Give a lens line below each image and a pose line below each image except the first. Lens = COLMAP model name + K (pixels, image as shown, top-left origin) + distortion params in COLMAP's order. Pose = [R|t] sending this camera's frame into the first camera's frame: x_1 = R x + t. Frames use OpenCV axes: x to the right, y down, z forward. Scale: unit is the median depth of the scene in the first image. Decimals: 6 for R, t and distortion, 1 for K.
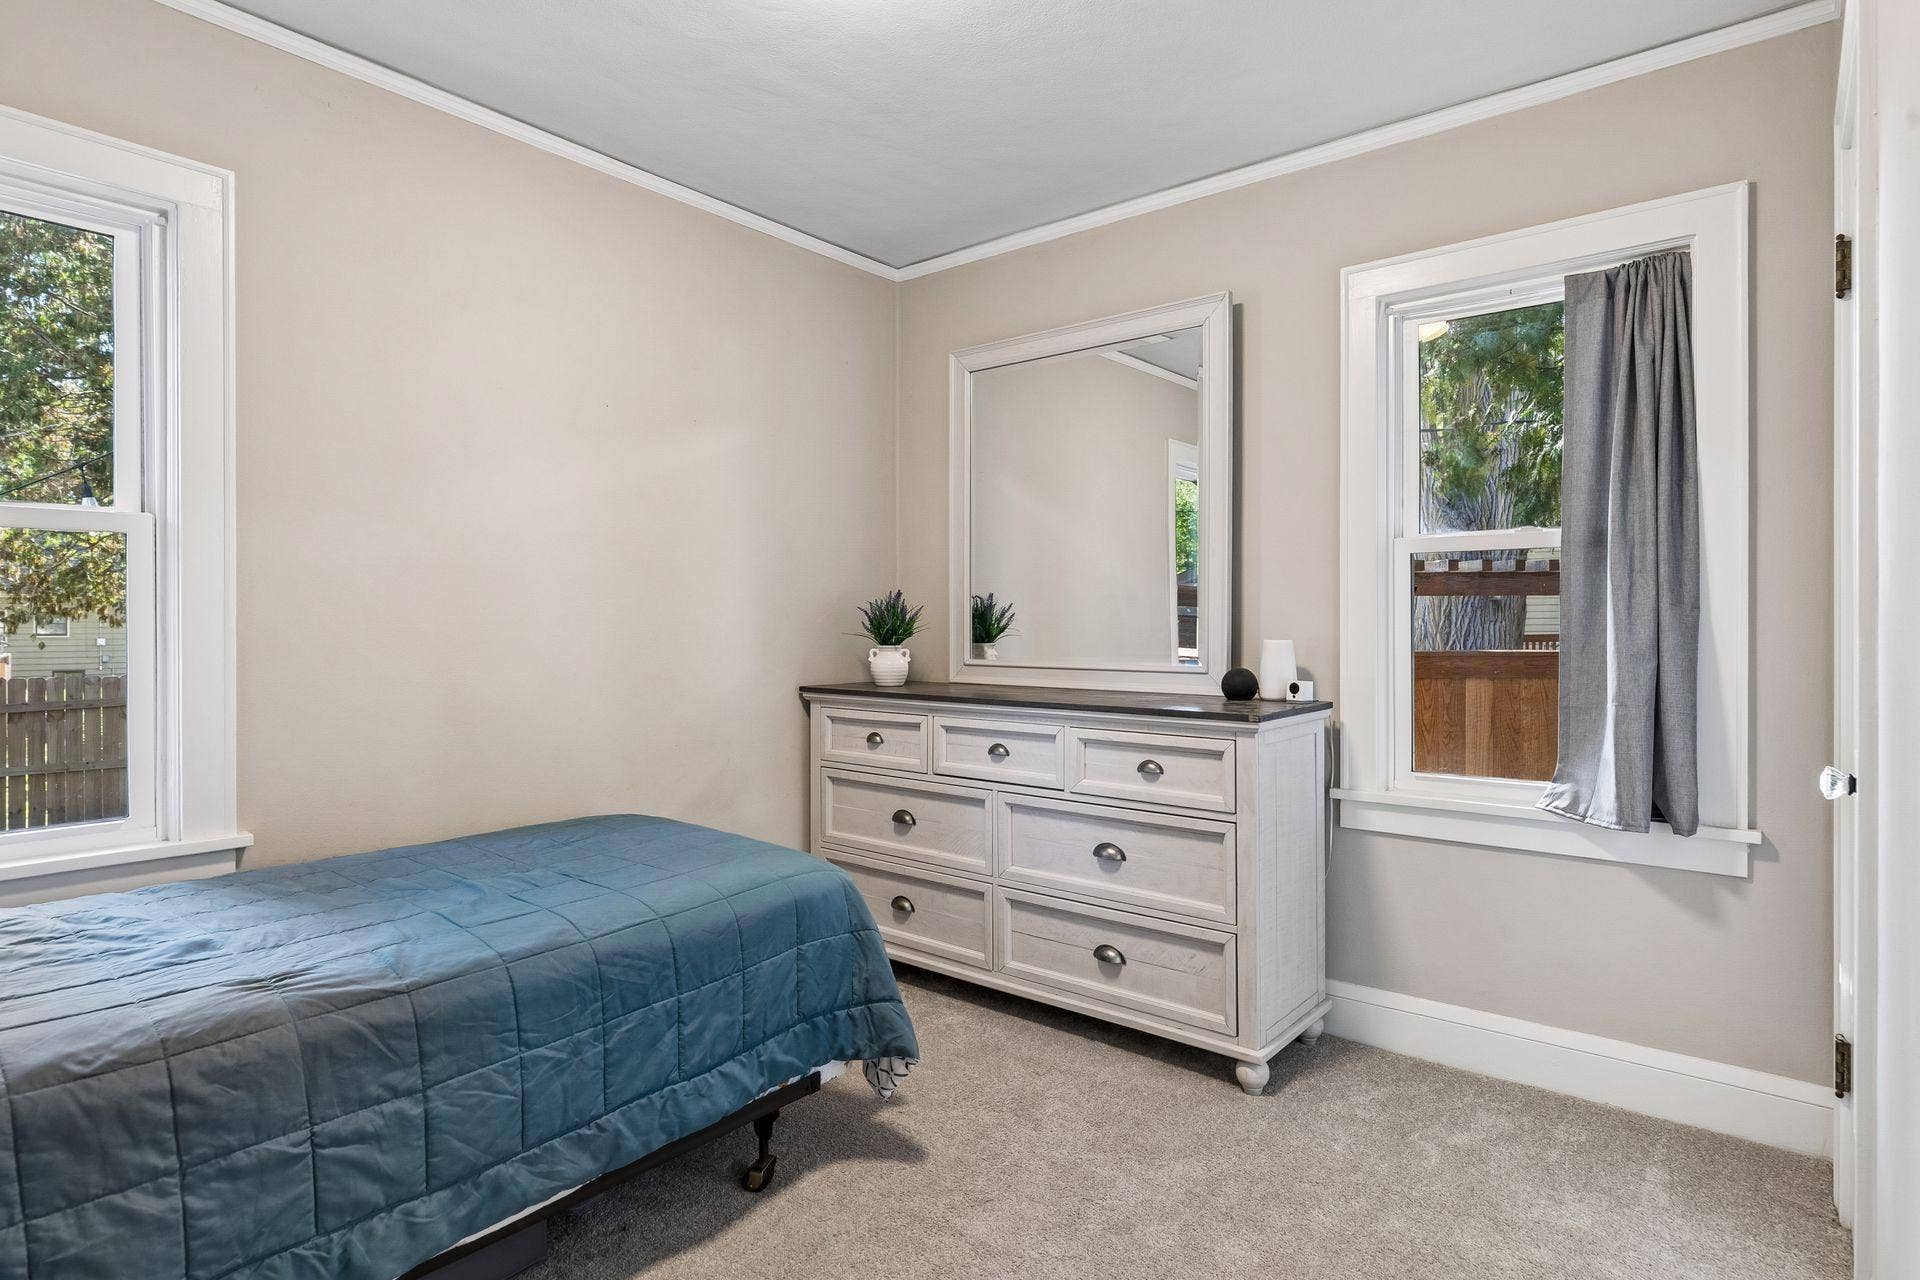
lens RADIAL K [[1044.2, 0, 969.5], [0, 1044.2, 630.7], [0, 0, 1]] dist [0.022327, -0.000282]
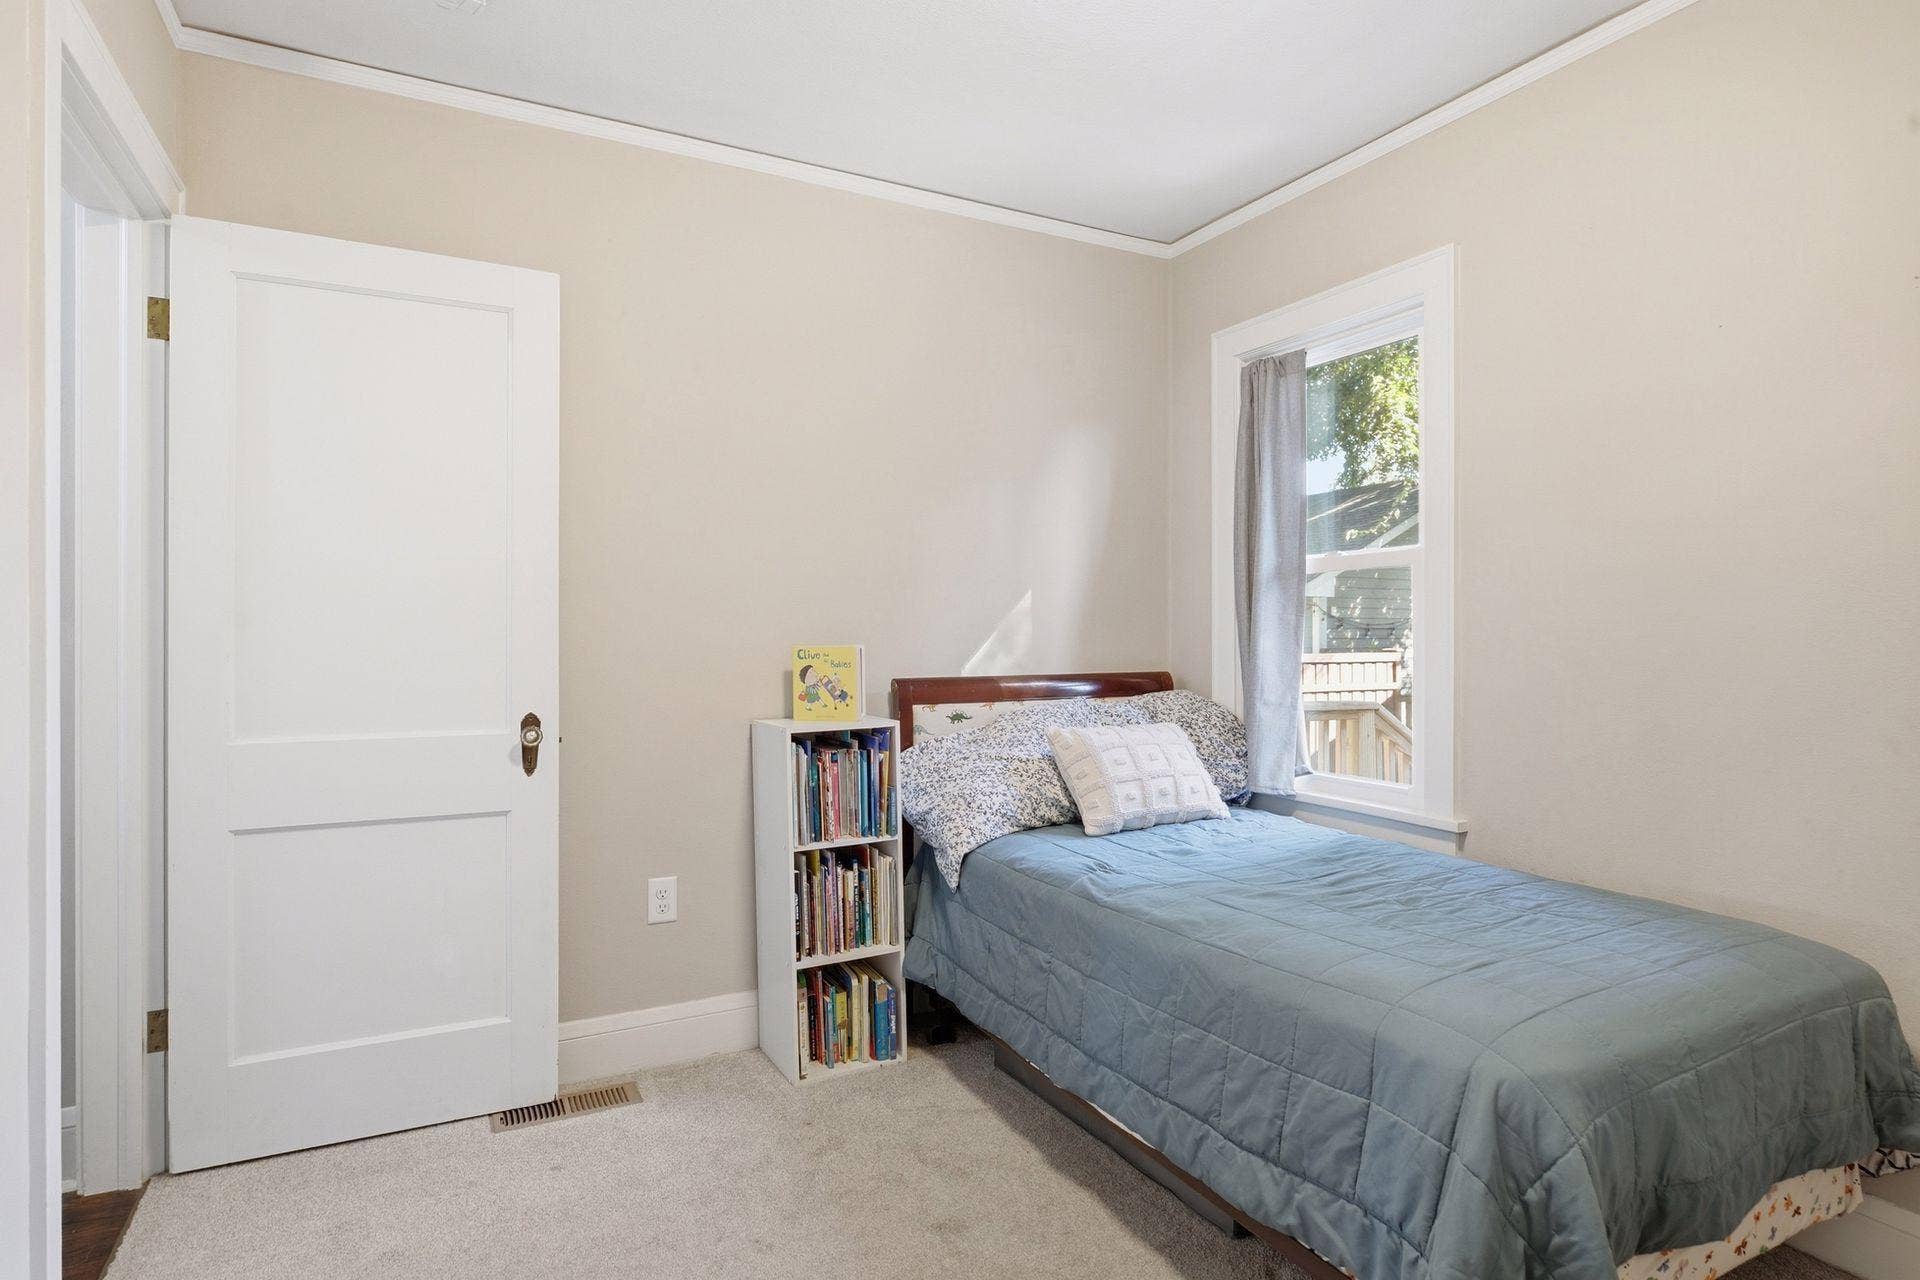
lens RADIAL K [[1044.2, 0, 969.5], [0, 1044.2, 630.7], [0, 0, 1]] dist [0.022327, -0.000282]
pose [[-0.397713, 0.002292, -0.917507, 0.656052], [-0.000364, 0.999996, 0.002656, -0.015835], [0.917510, 0.001390, -0.397710, 1.155736]]
